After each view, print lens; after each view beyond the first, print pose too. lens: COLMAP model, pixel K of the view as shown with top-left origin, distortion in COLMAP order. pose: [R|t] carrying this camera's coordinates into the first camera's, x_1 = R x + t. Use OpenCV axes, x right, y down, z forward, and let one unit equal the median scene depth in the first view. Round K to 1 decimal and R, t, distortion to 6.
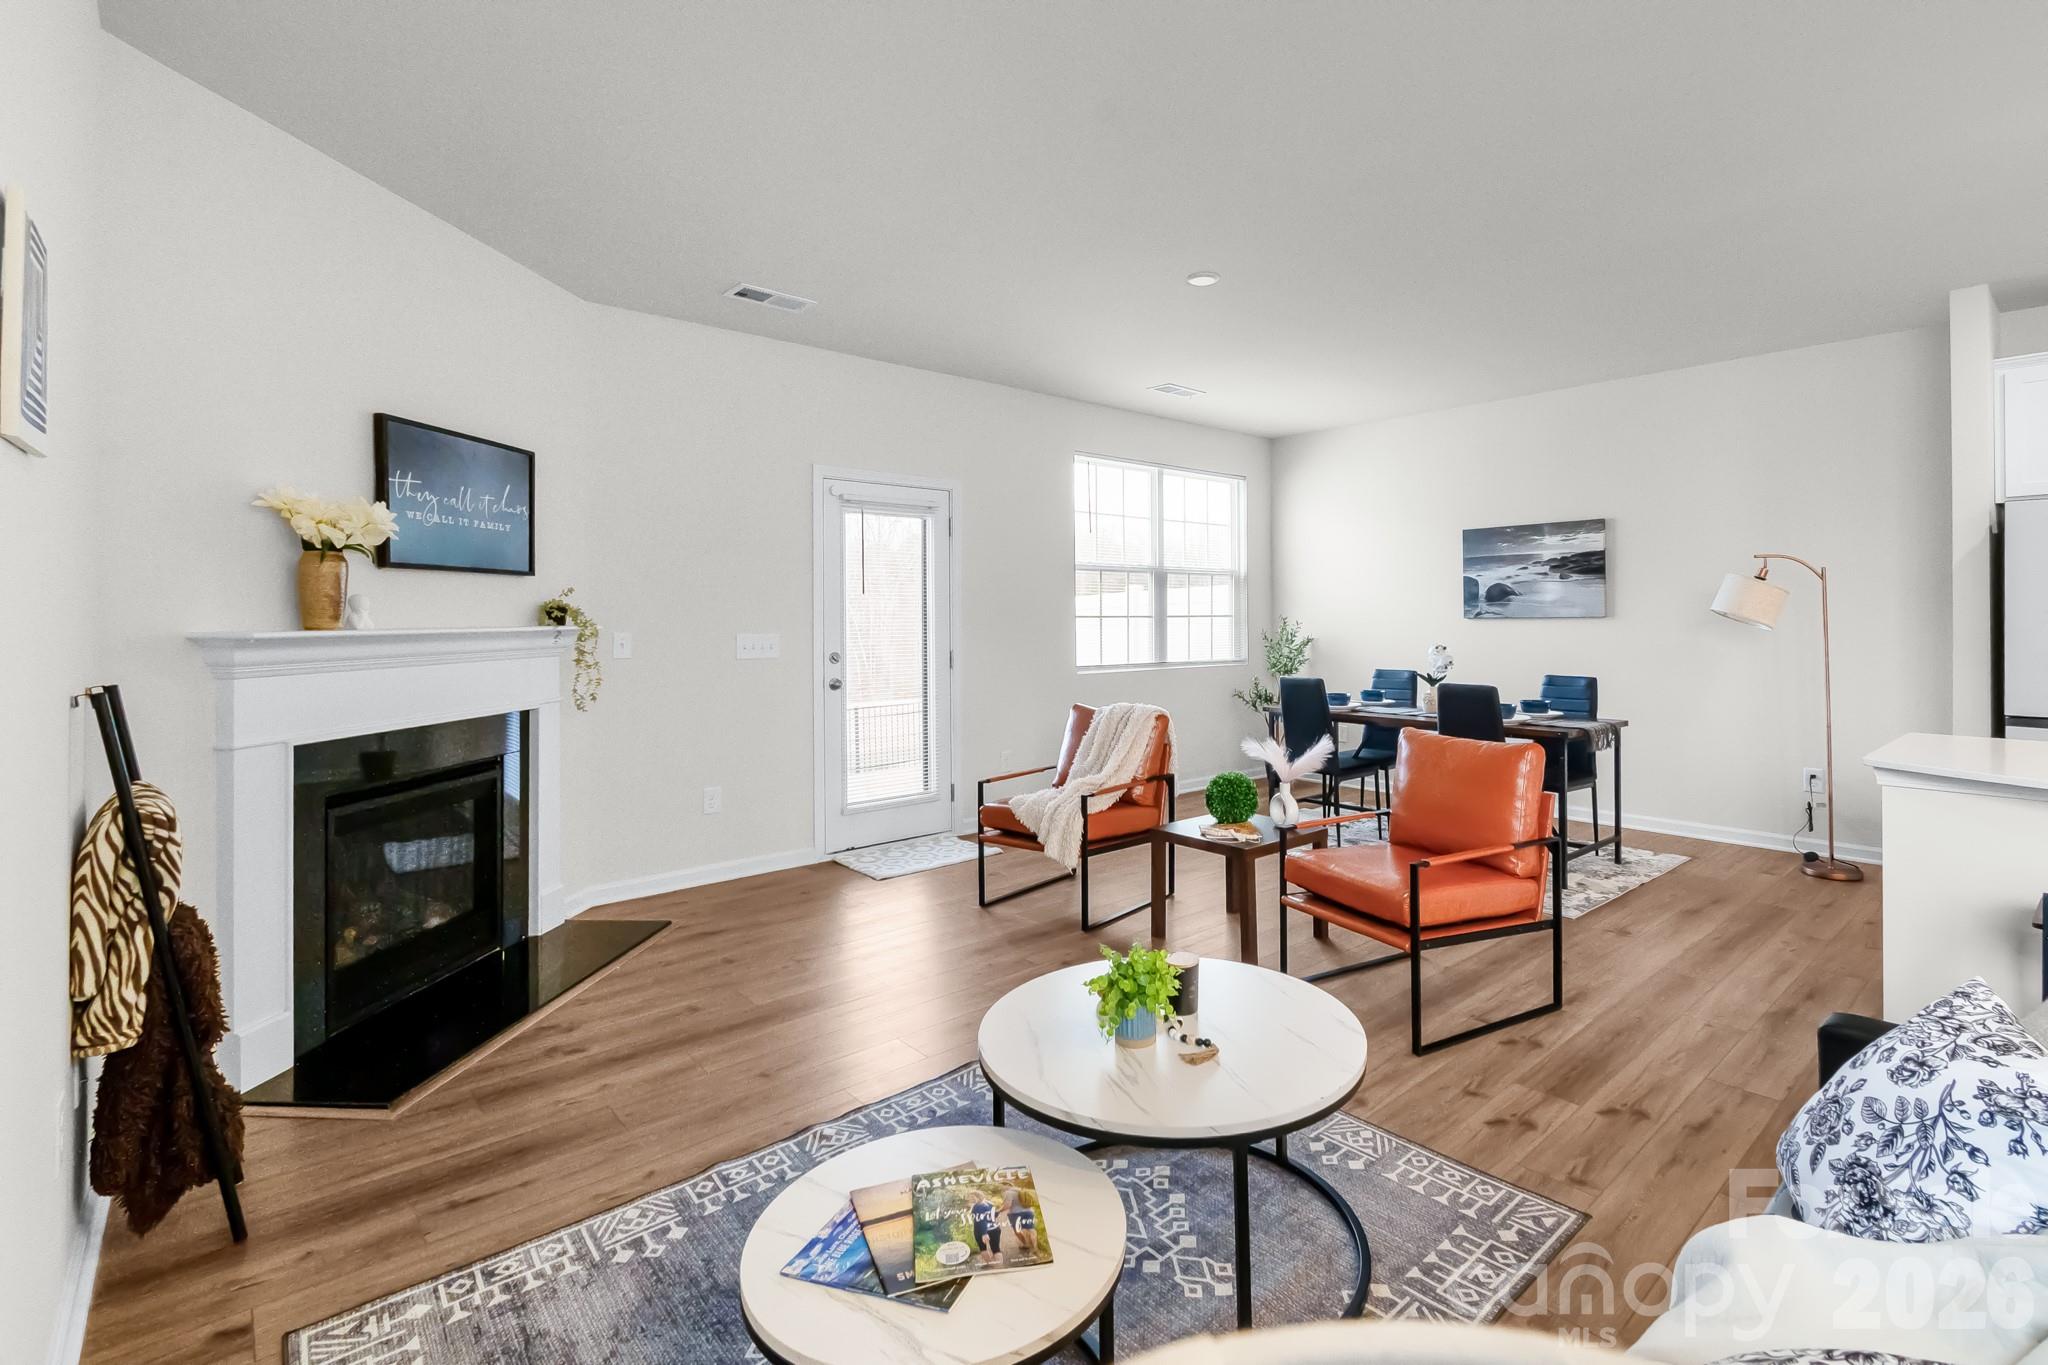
lens RADIAL K [[957.1, 0, 1098.4], [0, 957.1, 623.8], [0, 0, 1]] dist [0.001781, -0.000001]
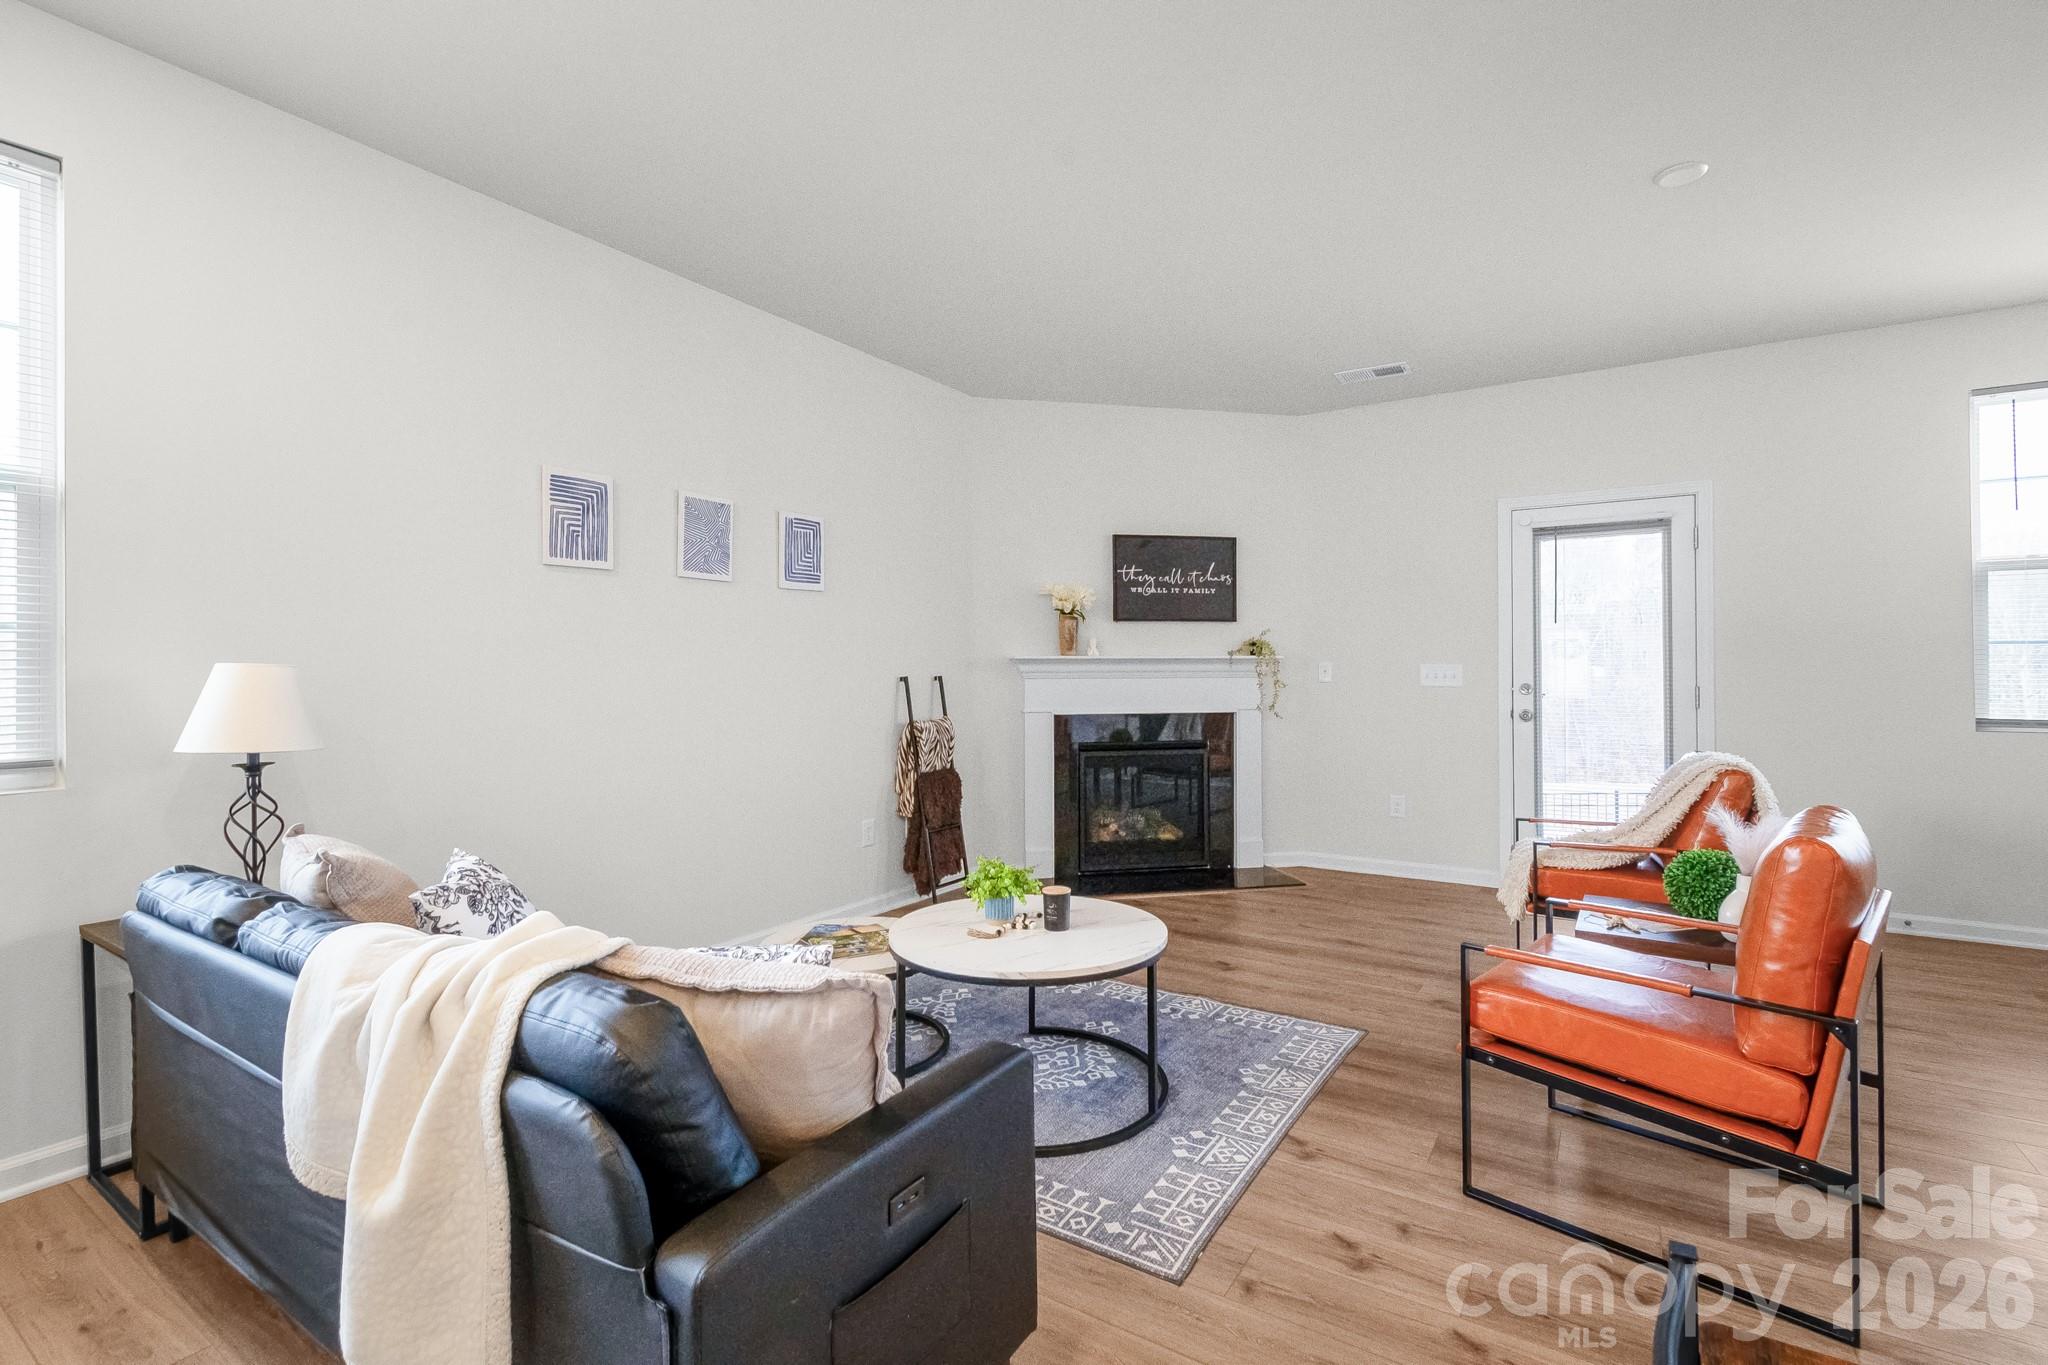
lens RADIAL K [[921.7, 0, 1032.5], [0, 921.7, 670.7], [0, 0, 1]] dist [-0.001054, -0.000140]
pose [[0.246736, 0.003904, -0.969075, 0.619916], [-0.006716, 0.999975, 0.002318, 0.020754], [0.969060, 0.005936, 0.246756, 0.307914]]
